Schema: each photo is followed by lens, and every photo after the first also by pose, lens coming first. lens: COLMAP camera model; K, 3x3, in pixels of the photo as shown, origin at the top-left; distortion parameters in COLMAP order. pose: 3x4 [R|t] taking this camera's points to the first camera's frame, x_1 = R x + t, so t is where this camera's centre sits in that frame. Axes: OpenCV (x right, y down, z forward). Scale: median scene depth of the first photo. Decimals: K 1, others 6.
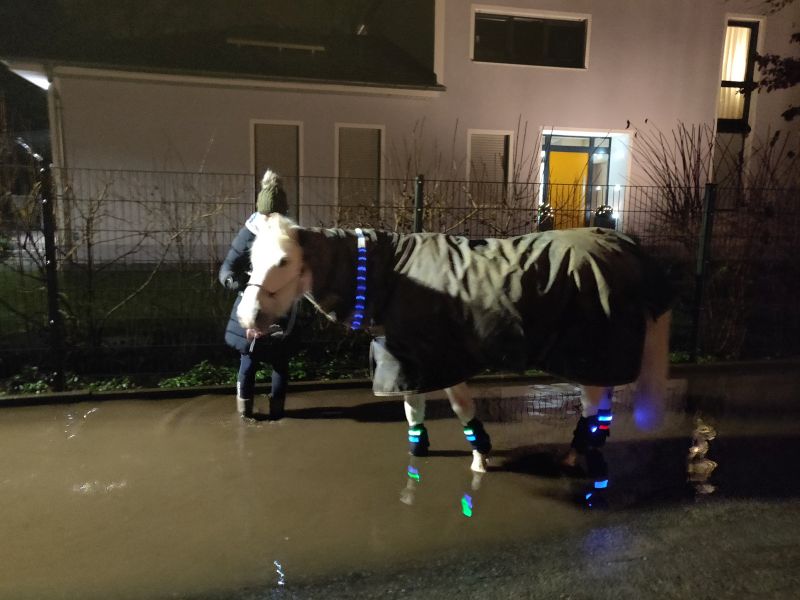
lens RADIAL K [[594.6, 0, 393.3], [0, 594.6, 306.9], [0, 0, 1]] dist [0.008447, 0.006001]
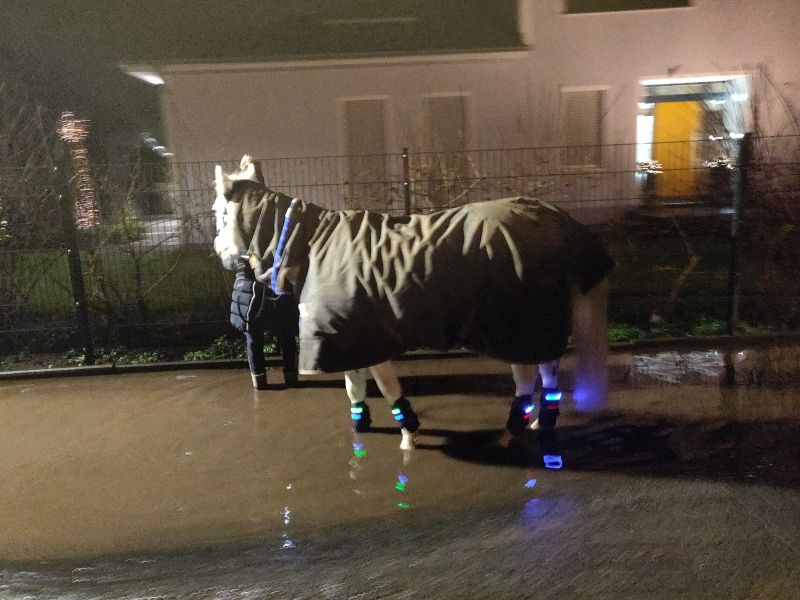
lens RADIAL K [[587.2, 0, 400.0], [0, 587.2, 300.0], [0, 0, 1]] dist [0.002492, 0.001865]
pose [[0.978136, -0.019508, -0.207049, 0.203190], [0.028456, 0.998781, 0.040328, -0.007962], [0.206010, -0.045338, 0.977499, 0.028066]]
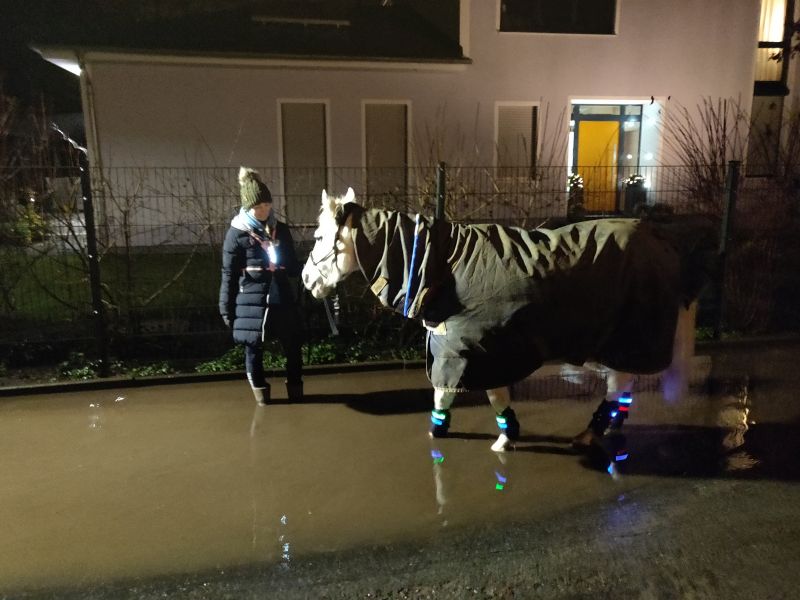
lens RADIAL K [[598.3, 0, 400.0], [0, 598.3, 300.0], [0, 0, 1]] dist [-0.000692, 0.002802]
pose [[0.998954, -0.017882, -0.042087, 0.011618], [0.019315, 0.999238, 0.033911, -0.018414], [0.041448, -0.034689, 0.998538, -0.033017]]
